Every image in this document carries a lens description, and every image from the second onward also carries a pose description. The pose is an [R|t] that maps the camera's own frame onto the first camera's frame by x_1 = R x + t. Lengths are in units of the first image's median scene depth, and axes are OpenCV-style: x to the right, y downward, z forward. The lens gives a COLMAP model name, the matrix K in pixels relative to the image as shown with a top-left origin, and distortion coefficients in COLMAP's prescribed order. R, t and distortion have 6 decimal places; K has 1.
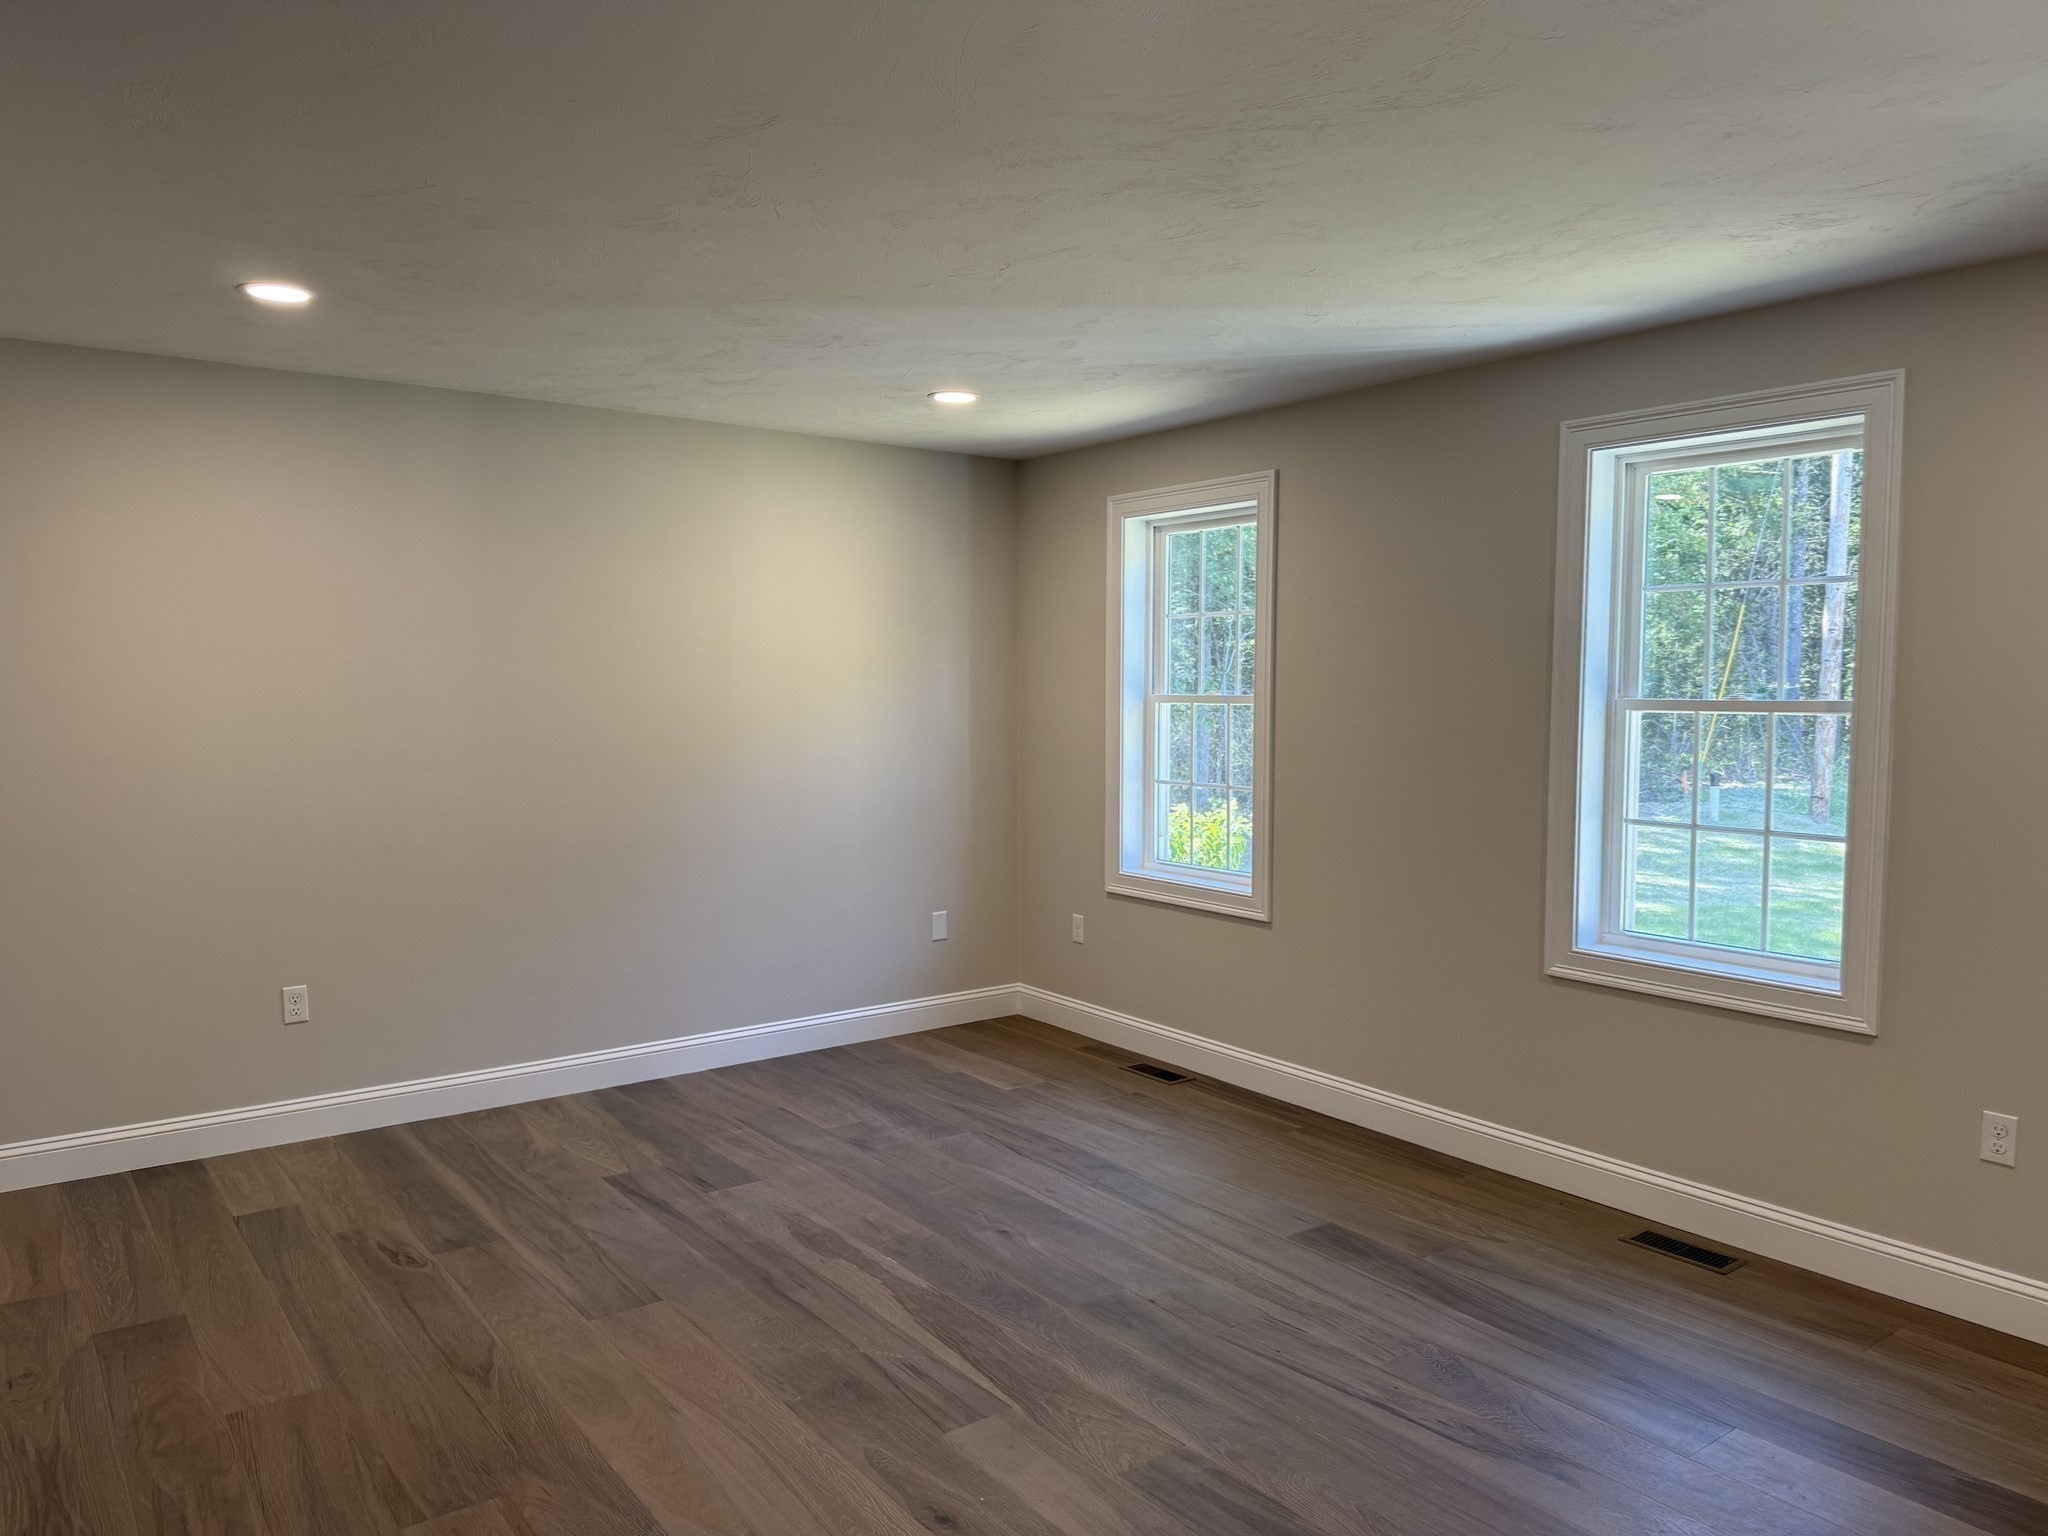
lens RADIAL K [[1465.9, 0, 1024.0], [0, 1465.9, 768.0], [0, 0, 1]] dist [0.062845, -0.081706]
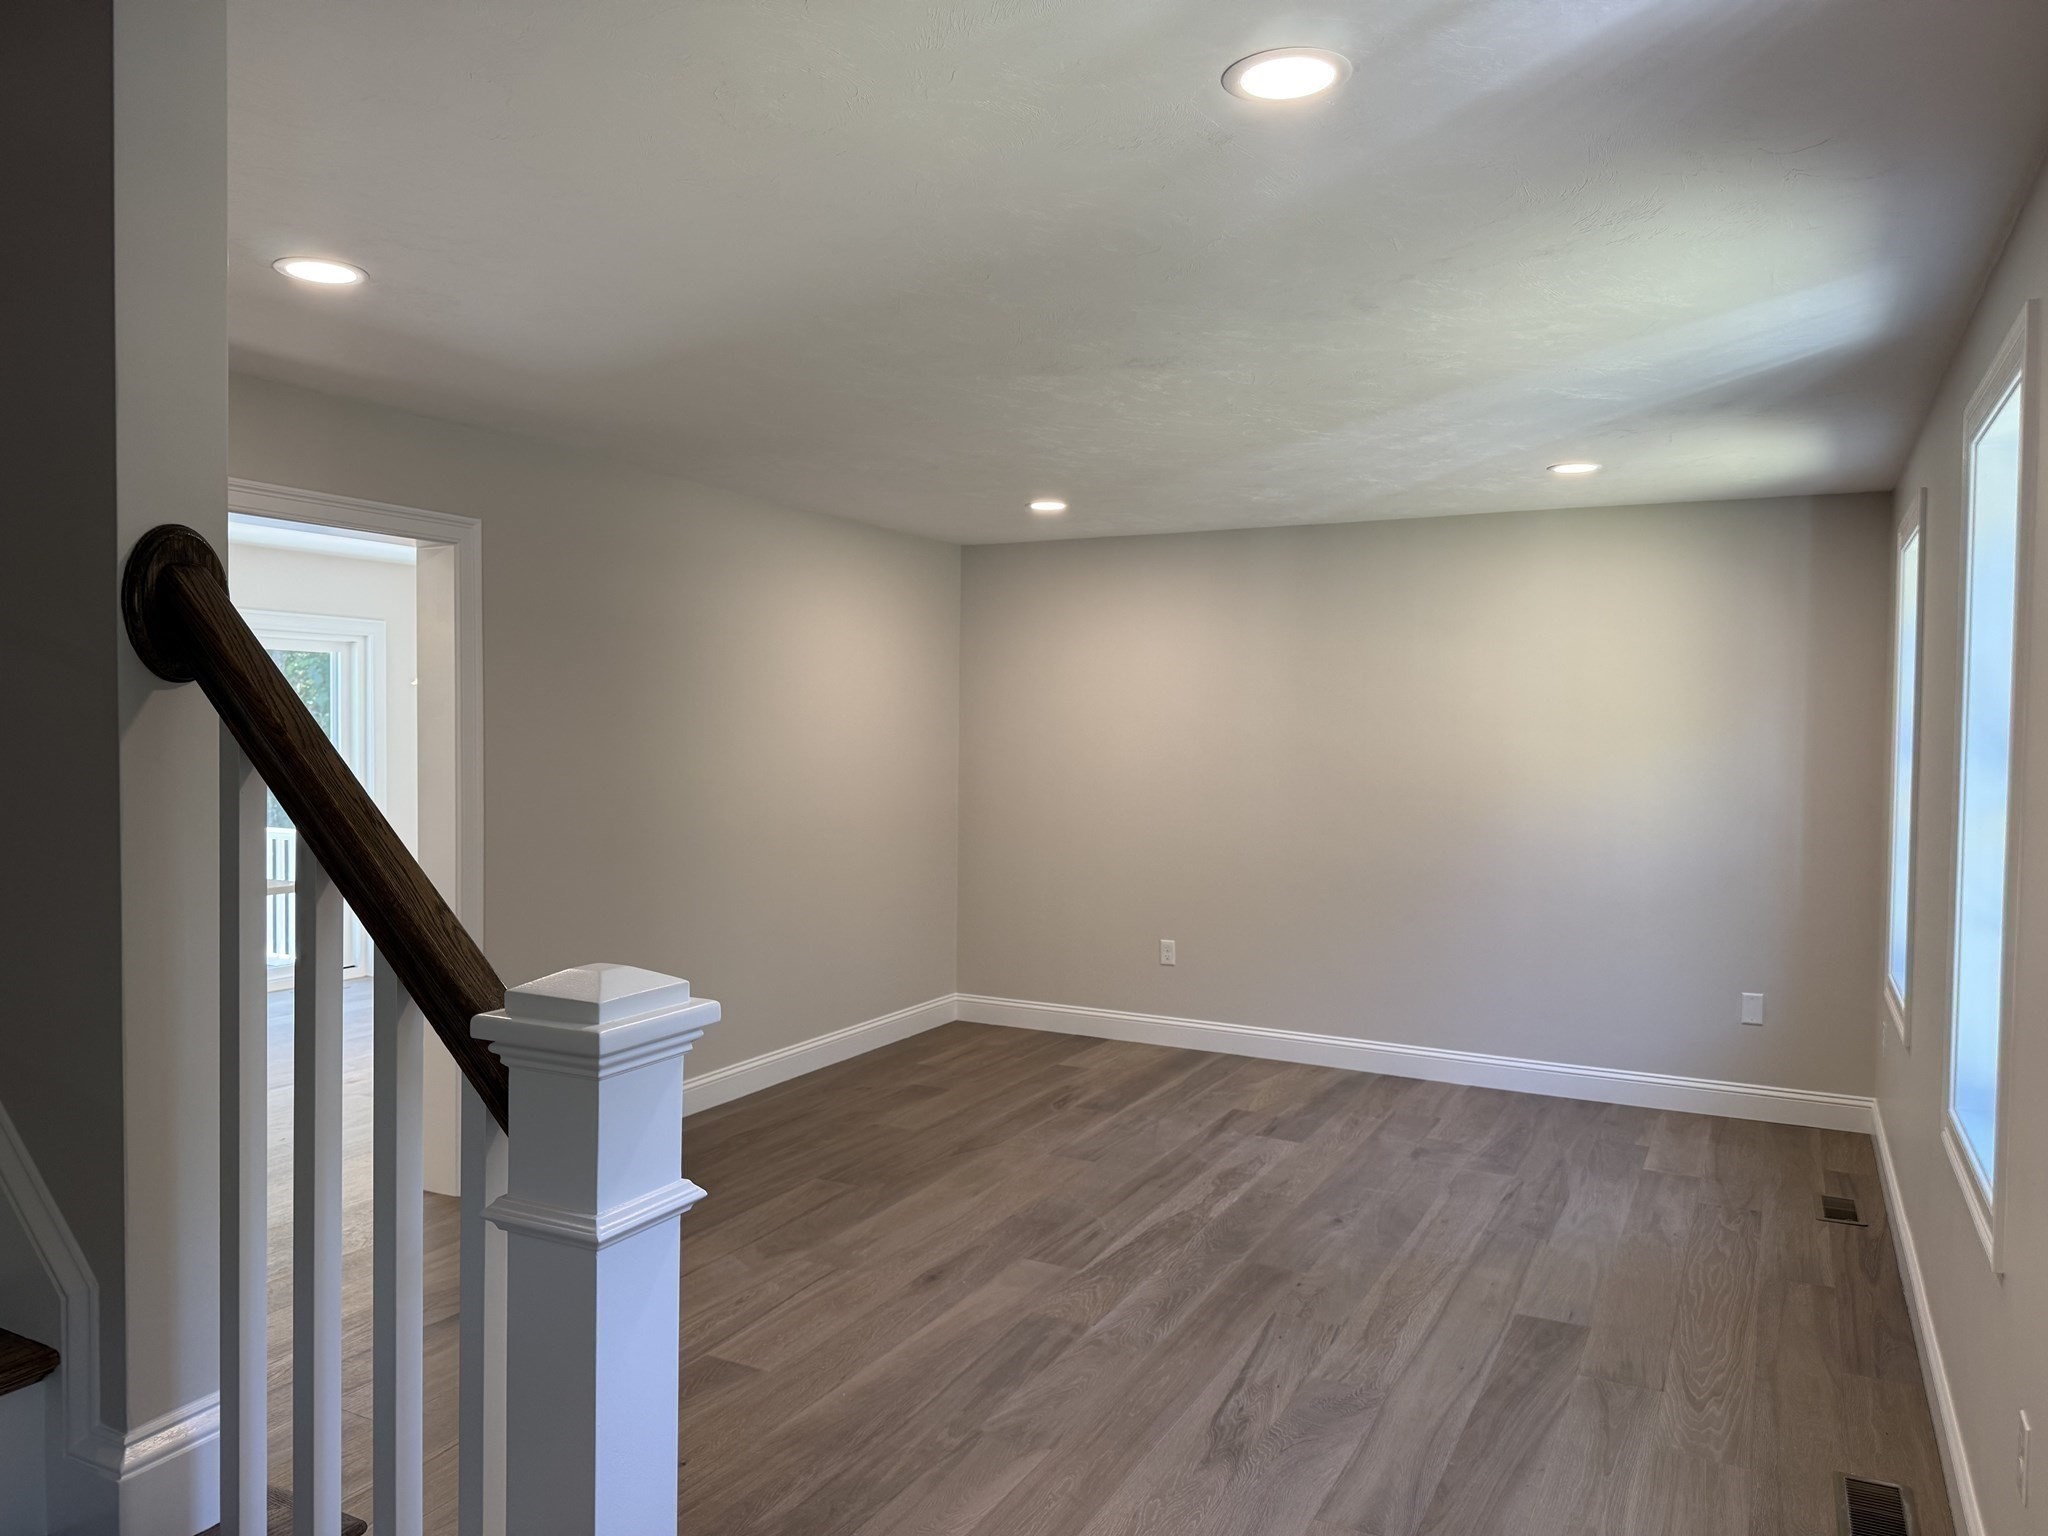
lens RADIAL K [[1440.3, 0, 1005.5], [0, 1440.3, 768.7], [0, 0, 1]] dist [0.224366, -0.374997]
pose [[0.425583, 0.030020, -0.904421, 0.919649], [-0.068812, 0.997629, 0.000734, -0.018792], [0.902299, 0.061923, 0.426640, 0.260007]]
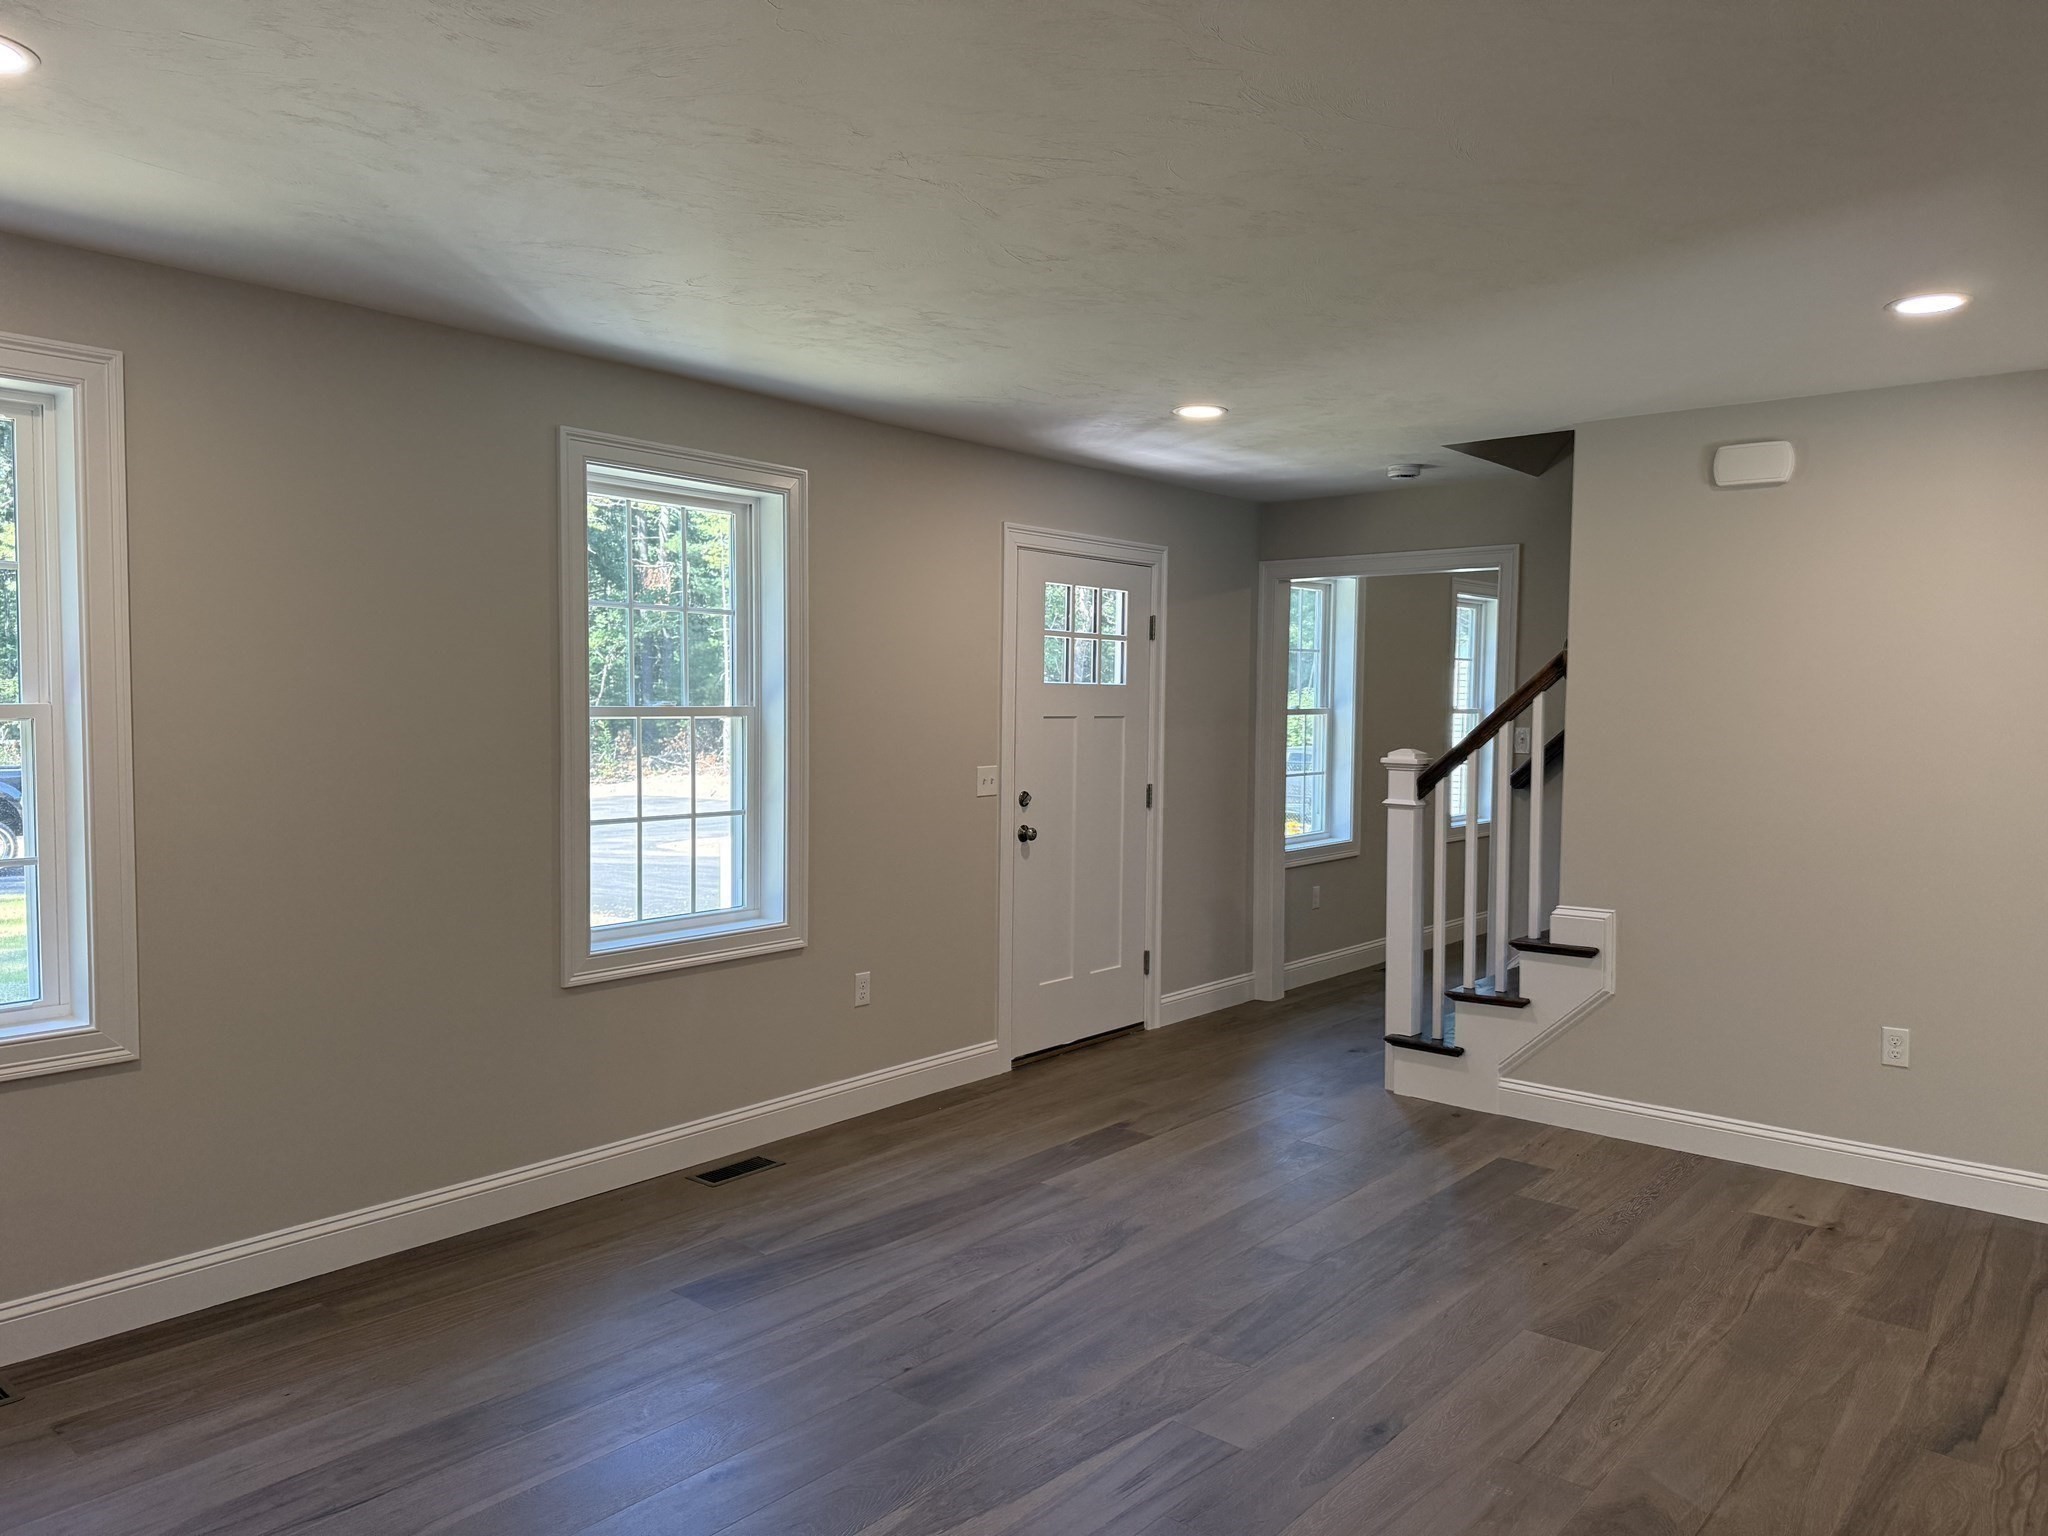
lens RADIAL K [[1444.7, 0, 1034.0], [0, 1444.7, 770.6], [0, 0, 1]] dist [0.094645, -0.094672]
pose [[-0.234225, -0.054800, 0.970637, -0.724225], [0.047917, 0.996546, 0.067825, -0.060937], [-0.971001, 0.062397, -0.230790, 1.012953]]
